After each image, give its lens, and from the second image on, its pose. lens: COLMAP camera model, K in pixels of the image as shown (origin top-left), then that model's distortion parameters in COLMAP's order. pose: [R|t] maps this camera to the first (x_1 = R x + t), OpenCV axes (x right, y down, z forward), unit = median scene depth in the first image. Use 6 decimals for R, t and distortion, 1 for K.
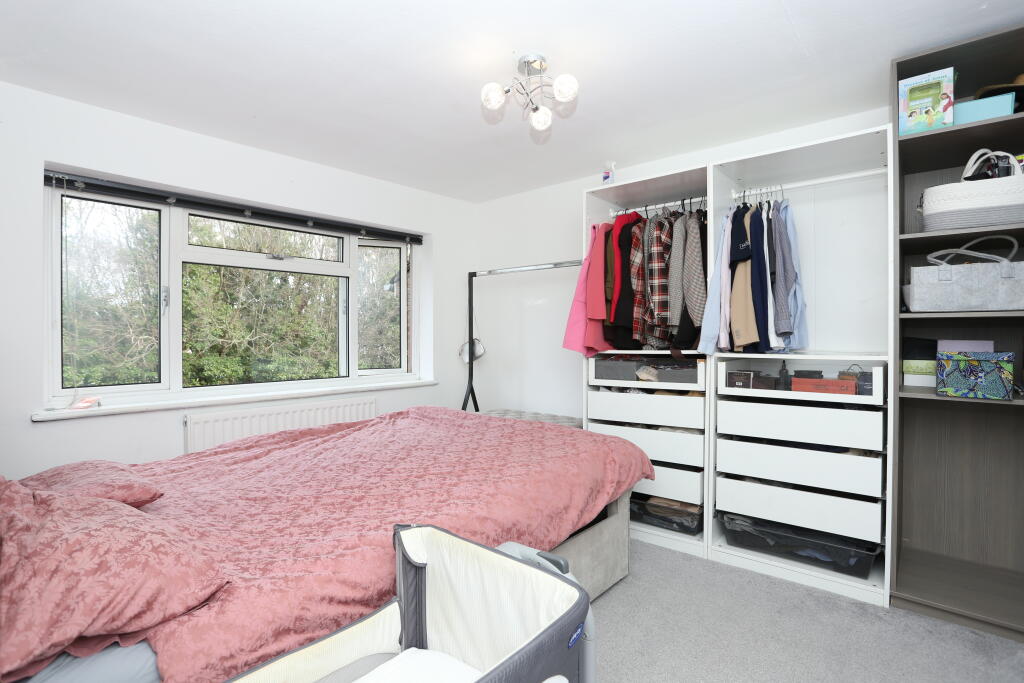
lens RADIAL K [[496.2, 0, 508.0], [0, 496.2, 337.7], [0, 0, 1]] dist [-0.042063, 0.000560]
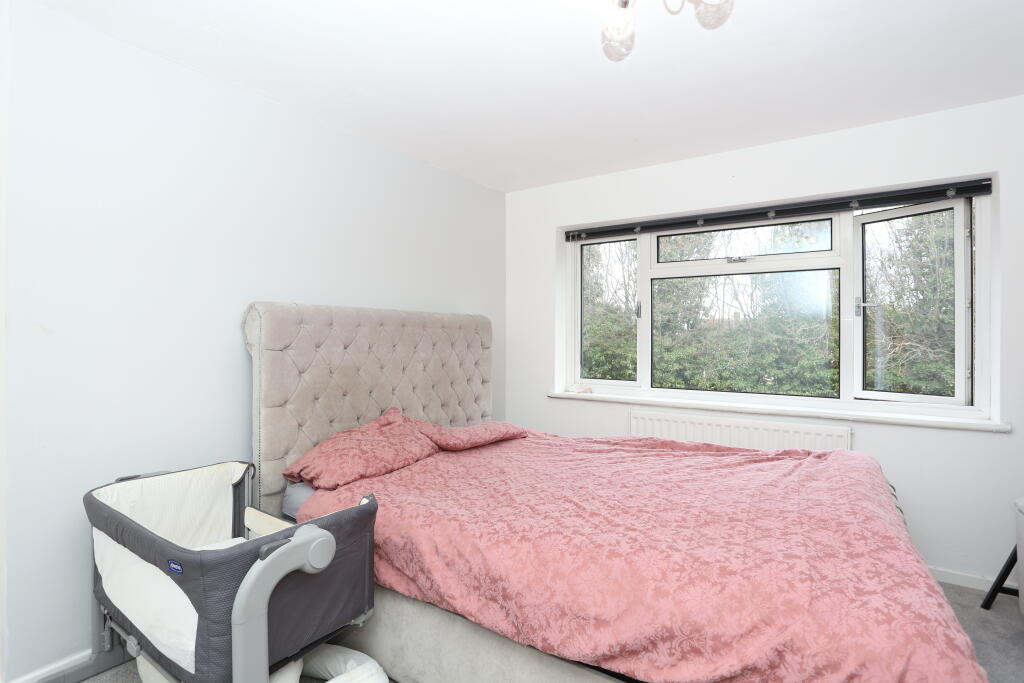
lens RADIAL K [[496.2, 0, 509.9], [0, 496.2, 339.4], [0, 0, 1]] dist [-0.042063, 0.000560]
pose [[0.125618, 0.001323, -0.992078, 0.500276], [-0.012927, 0.999916, -0.000303, -0.007314], [0.991994, 0.012863, 0.125625, 0.561070]]
